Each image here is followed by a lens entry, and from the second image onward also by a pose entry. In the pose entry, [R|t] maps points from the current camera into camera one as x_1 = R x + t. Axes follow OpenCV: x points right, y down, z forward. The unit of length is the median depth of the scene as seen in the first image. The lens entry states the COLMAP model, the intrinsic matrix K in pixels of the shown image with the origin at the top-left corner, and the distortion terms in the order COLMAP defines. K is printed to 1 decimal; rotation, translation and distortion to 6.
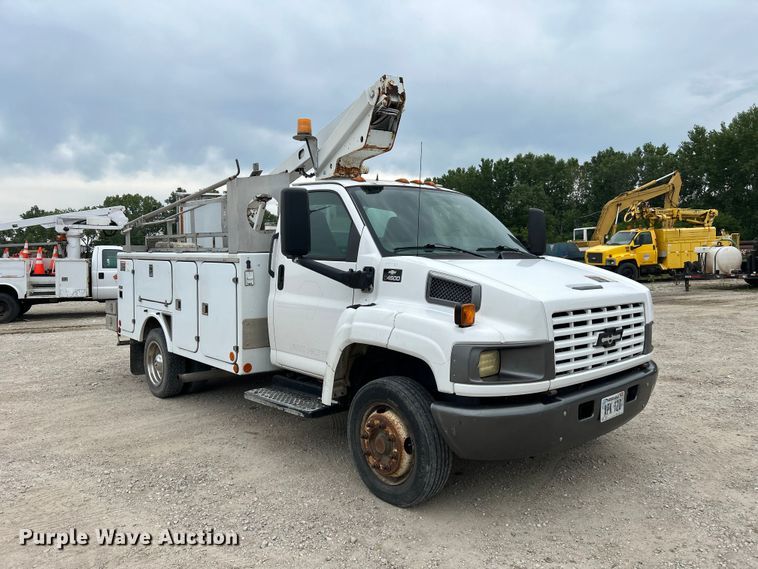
lens RADIAL K [[569.4, 0, 373.2], [0, 569.4, 278.4], [0, 0, 1]] dist [0.054993, -0.062797]
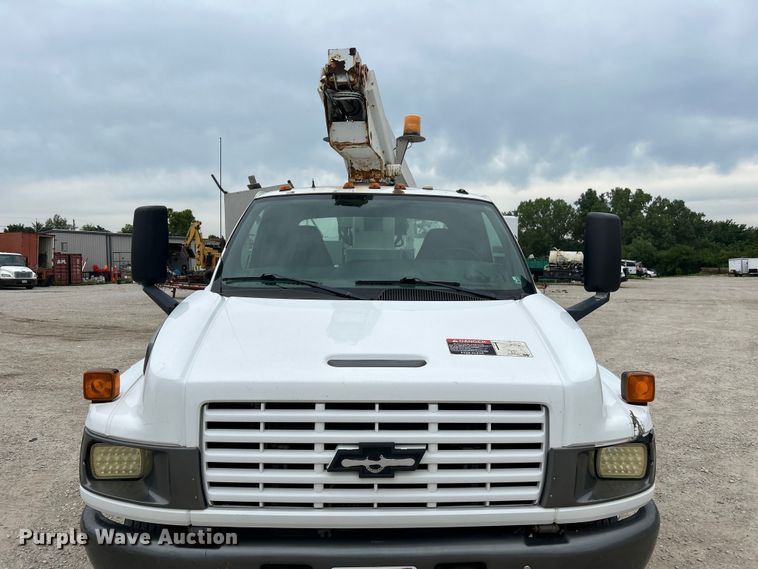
lens RADIAL K [[569.4, 0, 382.4], [0, 569.4, 285.7], [0, 0, 1]] dist [0.054993, -0.062797]
pose [[0.767854, 0.045269, -0.639023, 0.555694], [-0.038331, 0.998960, 0.024708, -0.056129], [0.639477, 0.005522, 0.768791, 0.430328]]
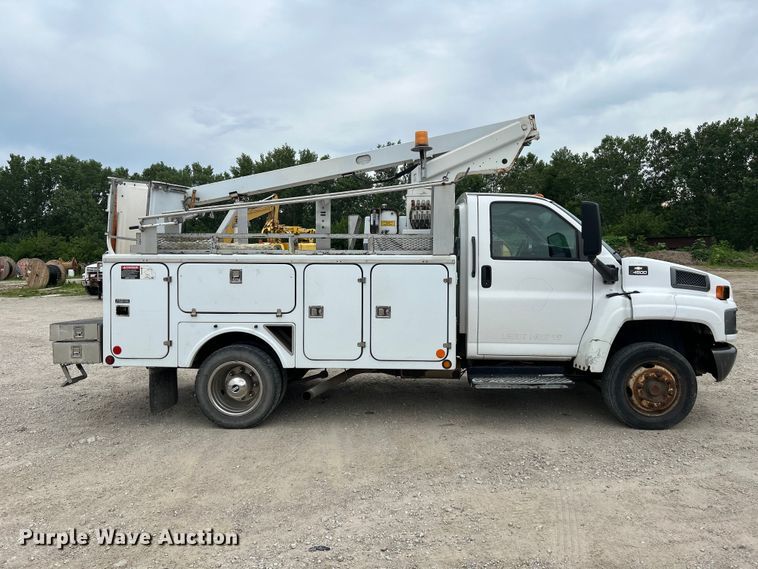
lens RADIAL K [[569.4, 0, 373.4], [0, 569.4, 285.1], [0, 0, 1]] dist [0.054993, -0.062797]
pose [[0.695017, -0.025156, 0.718553, -1.081166], [0.032520, 0.999465, 0.003536, 0.003754], [-0.718257, 0.020910, 0.695463, 0.366899]]
